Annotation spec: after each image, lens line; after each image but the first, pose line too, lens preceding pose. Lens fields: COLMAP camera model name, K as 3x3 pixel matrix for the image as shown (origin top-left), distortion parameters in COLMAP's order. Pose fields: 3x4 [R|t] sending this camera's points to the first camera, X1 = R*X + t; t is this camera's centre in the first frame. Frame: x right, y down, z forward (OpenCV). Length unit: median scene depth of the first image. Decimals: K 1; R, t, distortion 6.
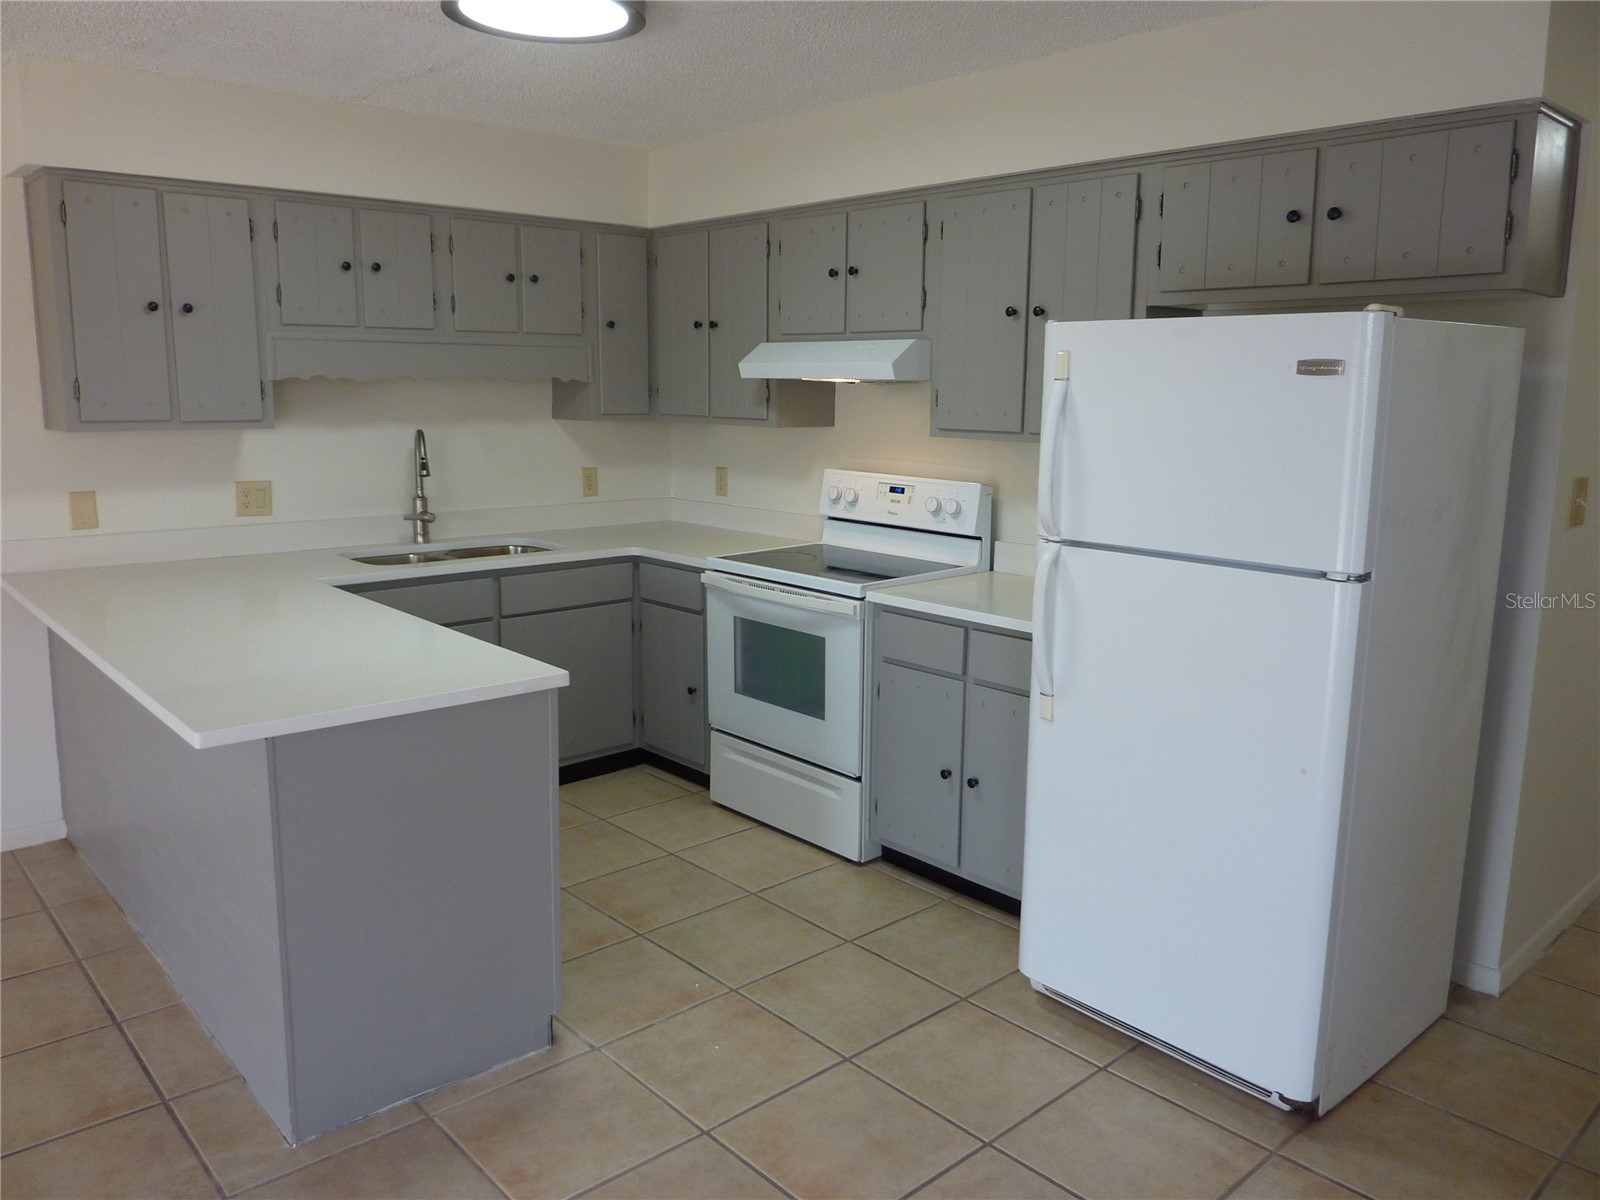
lens RADIAL K [[1187.2, 0, 796.0], [0, 1187.2, 600.1], [0, 0, 1]] dist [-0.039067, 0.013634]
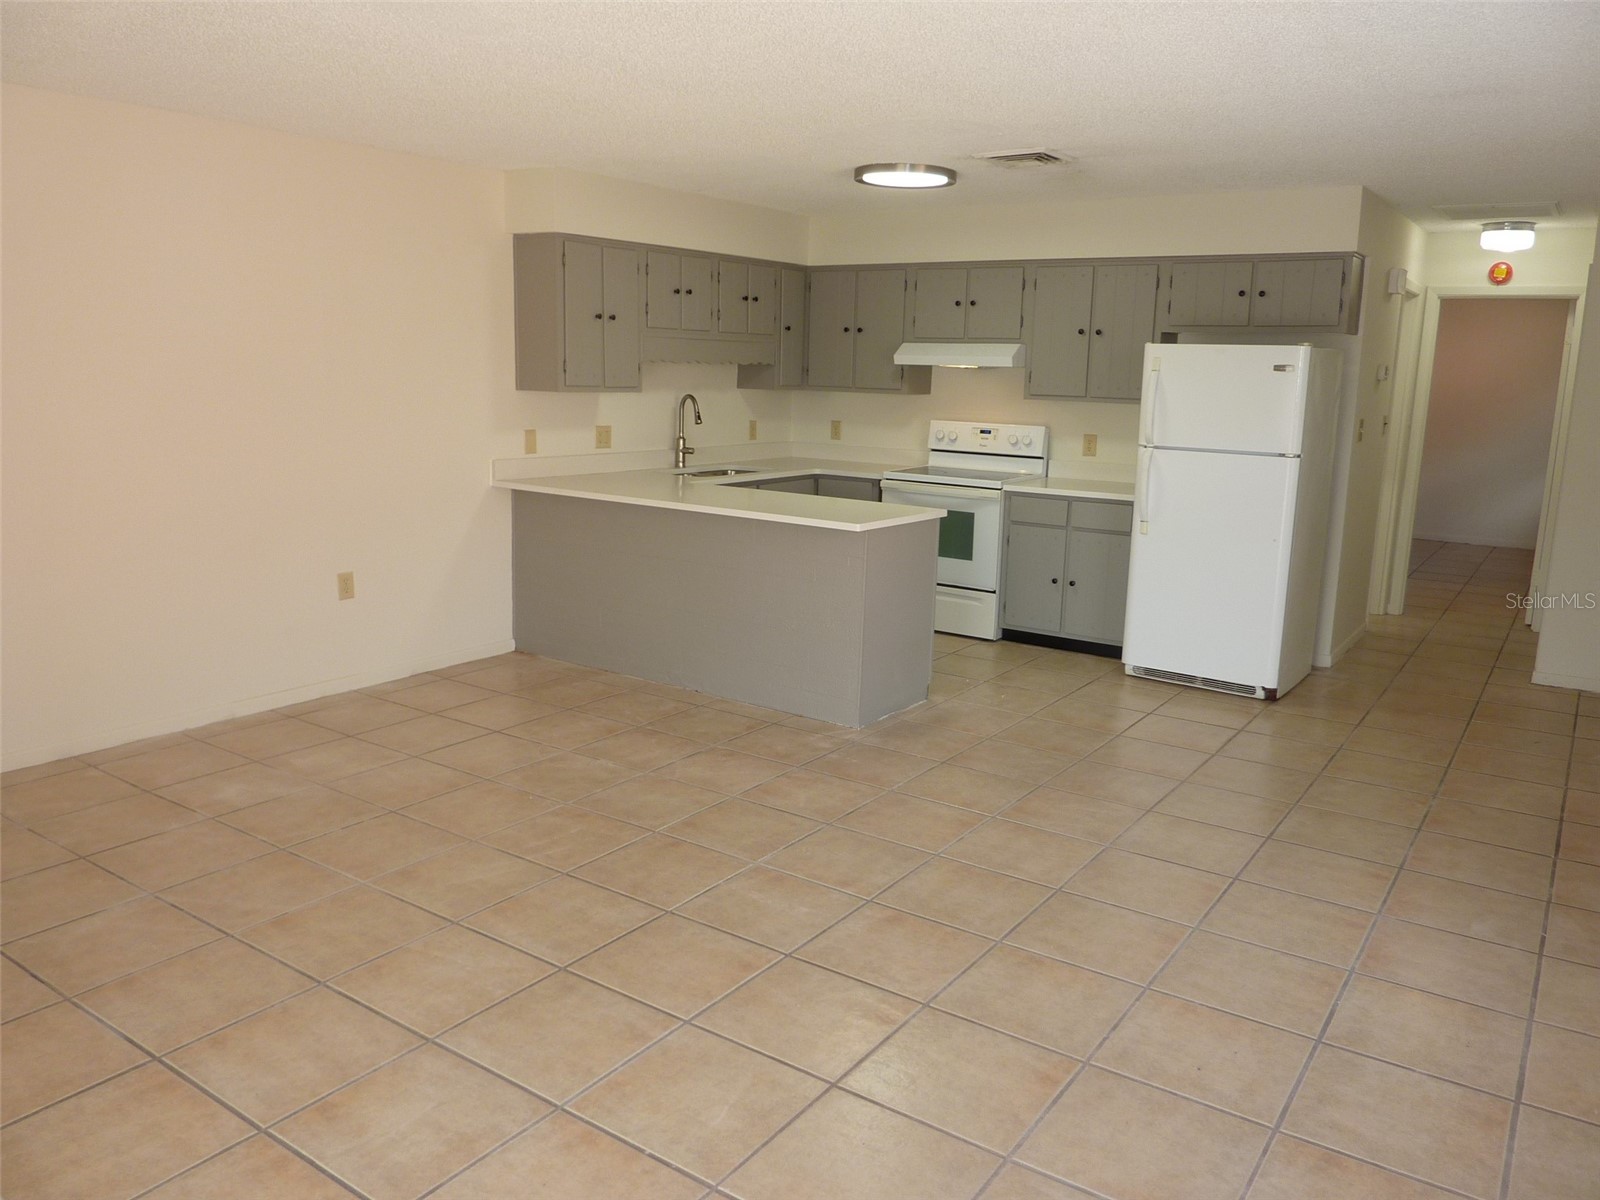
lens RADIAL K [[1187.2, 0, 796.0], [0, 1187.2, 600.1], [0, 0, 1]] dist [-0.039067, 0.013634]
pose [[0.974444, -0.031599, 0.222398, -0.597047], [0.027295, 0.999376, 0.022402, 0.108469], [-0.222967, -0.015760, 0.974699, -0.629560]]
